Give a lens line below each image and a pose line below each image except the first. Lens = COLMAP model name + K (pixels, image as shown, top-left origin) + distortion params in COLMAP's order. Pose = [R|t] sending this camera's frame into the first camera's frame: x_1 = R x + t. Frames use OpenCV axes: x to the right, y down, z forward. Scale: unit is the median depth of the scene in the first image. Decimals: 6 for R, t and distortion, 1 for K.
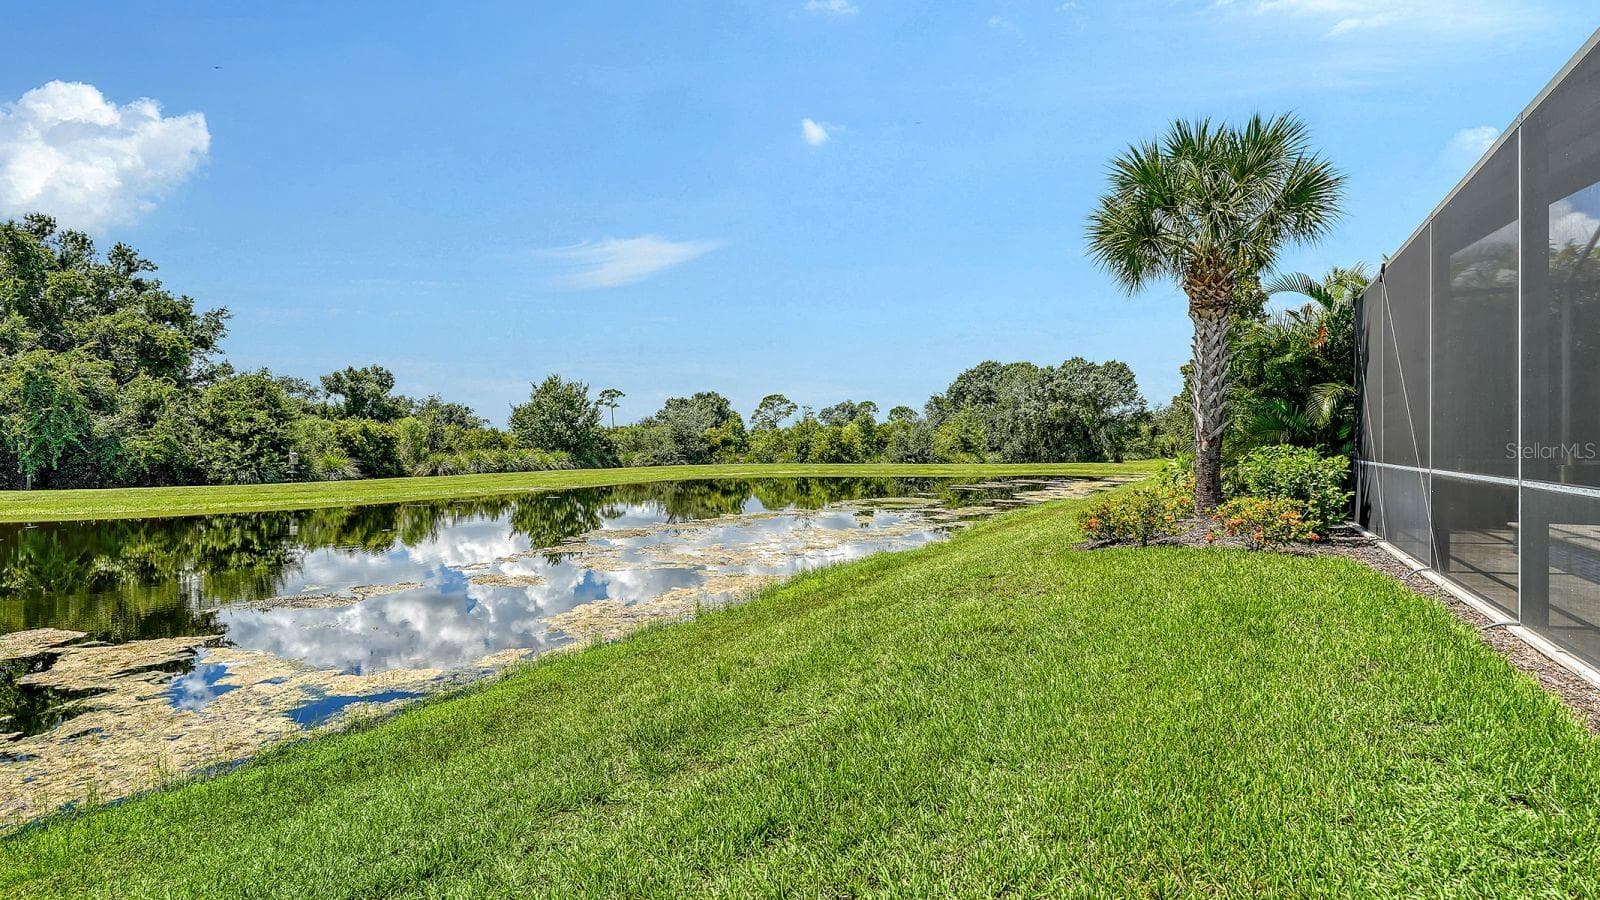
lens RADIAL K [[749.1, 0, 793.0], [0, 749.1, 440.0], [0, 0, 1]] dist [0.016908, -0.000376]
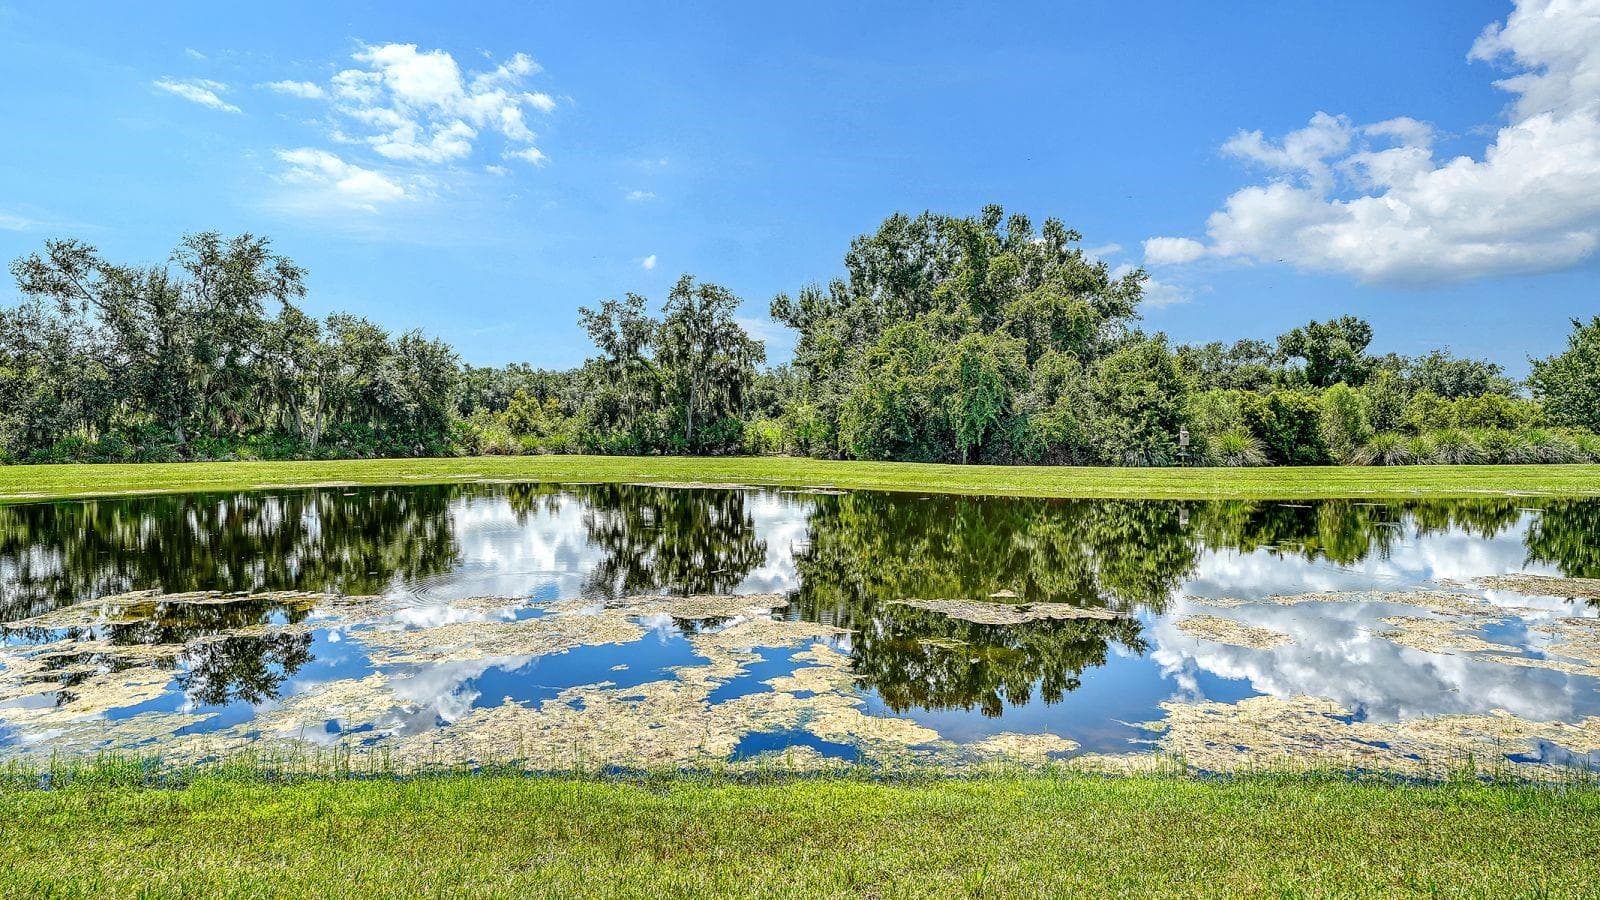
lens RADIAL K [[964.8, 0, 791.8], [0, 964.8, 449.7], [0, 0, 1]] dist [0.004259, -0.000523]
pose [[0.485394, 0.023633, -0.873976, 0.063075], [0.007845, 0.999477, 0.031383, 0.000375], [0.874260, -0.022089, 0.484954, 0.104837]]
